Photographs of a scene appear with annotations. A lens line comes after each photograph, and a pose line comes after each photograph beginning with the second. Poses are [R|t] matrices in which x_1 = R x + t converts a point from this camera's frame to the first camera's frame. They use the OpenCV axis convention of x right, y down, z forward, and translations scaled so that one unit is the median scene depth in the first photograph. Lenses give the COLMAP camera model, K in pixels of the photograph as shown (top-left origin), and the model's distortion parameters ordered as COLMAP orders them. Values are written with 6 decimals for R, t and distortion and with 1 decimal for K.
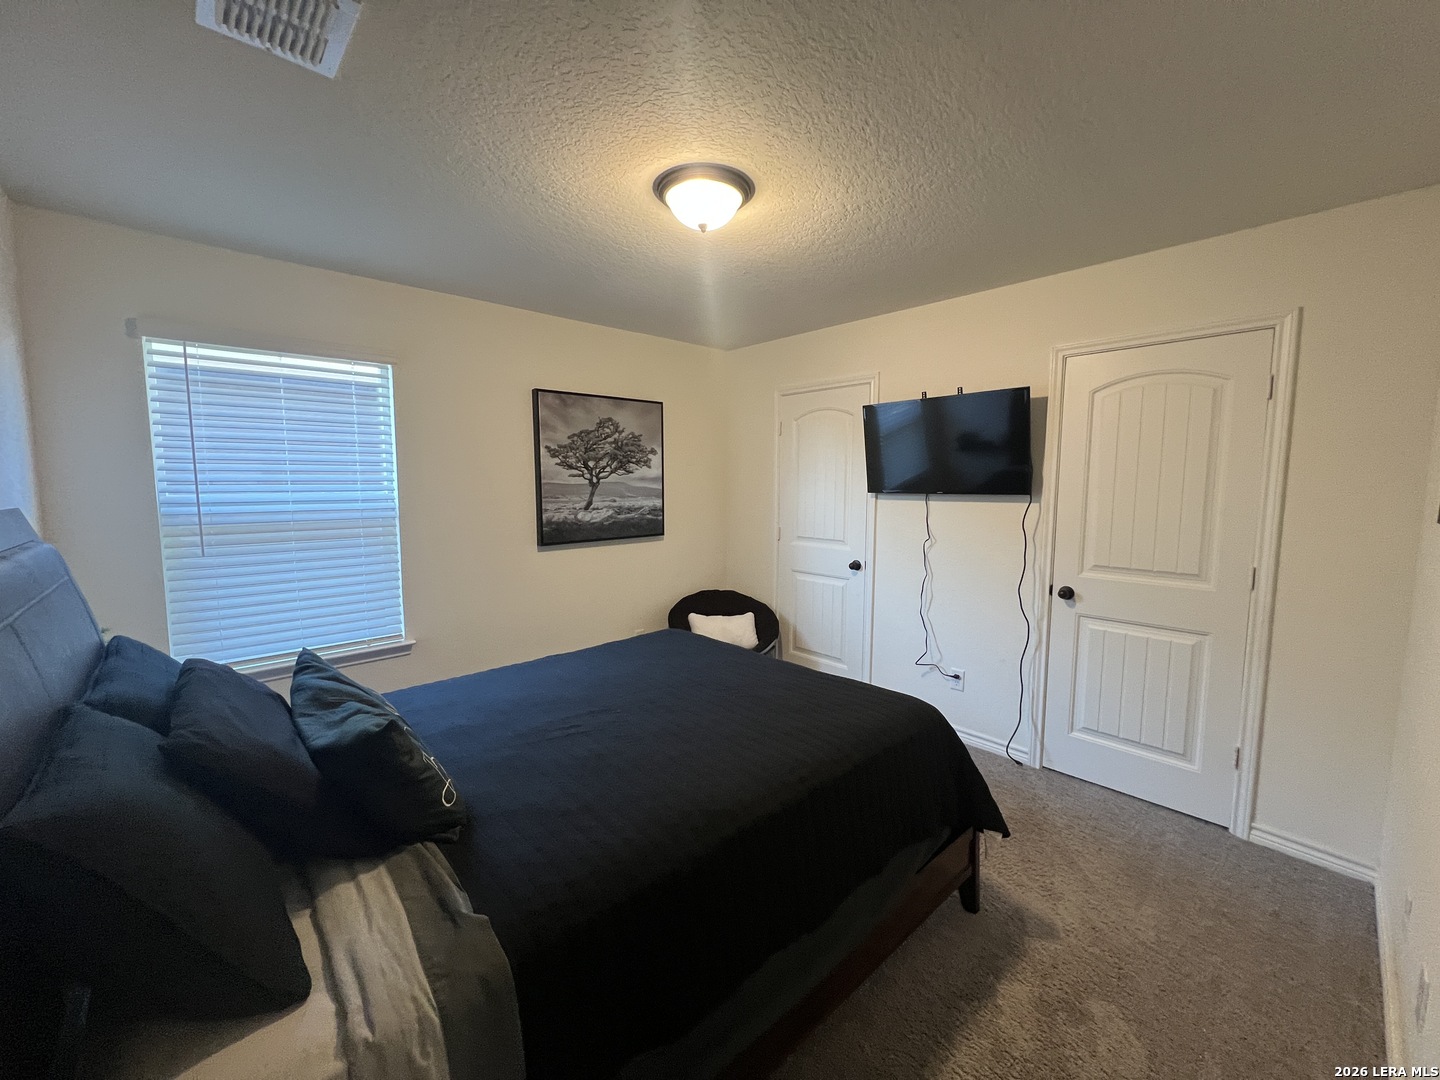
lens RADIAL K [[574.9, 0, 716.5], [0, 574.9, 536.8], [0, 0, 1]] dist [-0.001482, 0.000261]
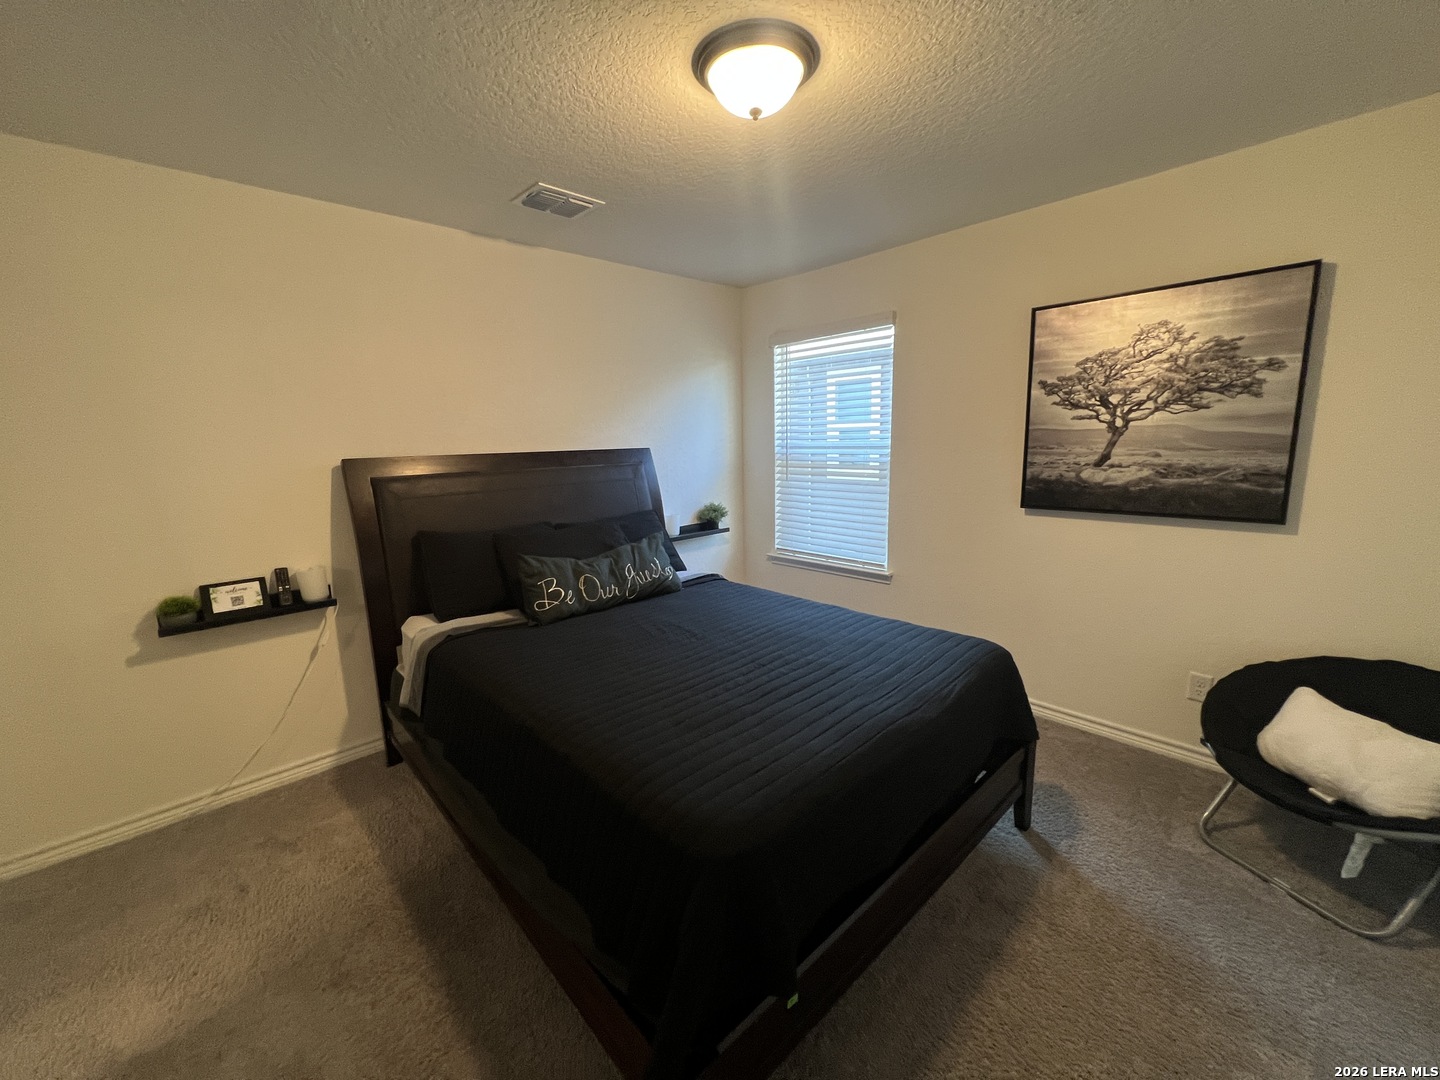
lens RADIAL K [[574.9, 0, 716.5], [0, 574.9, 536.8], [0, 0, 1]] dist [-0.001482, 0.000261]
pose [[0.006354, 0.177822, -0.984042, 0.474385], [-0.068146, 0.981851, 0.176986, -0.054765], [0.997655, 0.065933, 0.018357, 0.526602]]
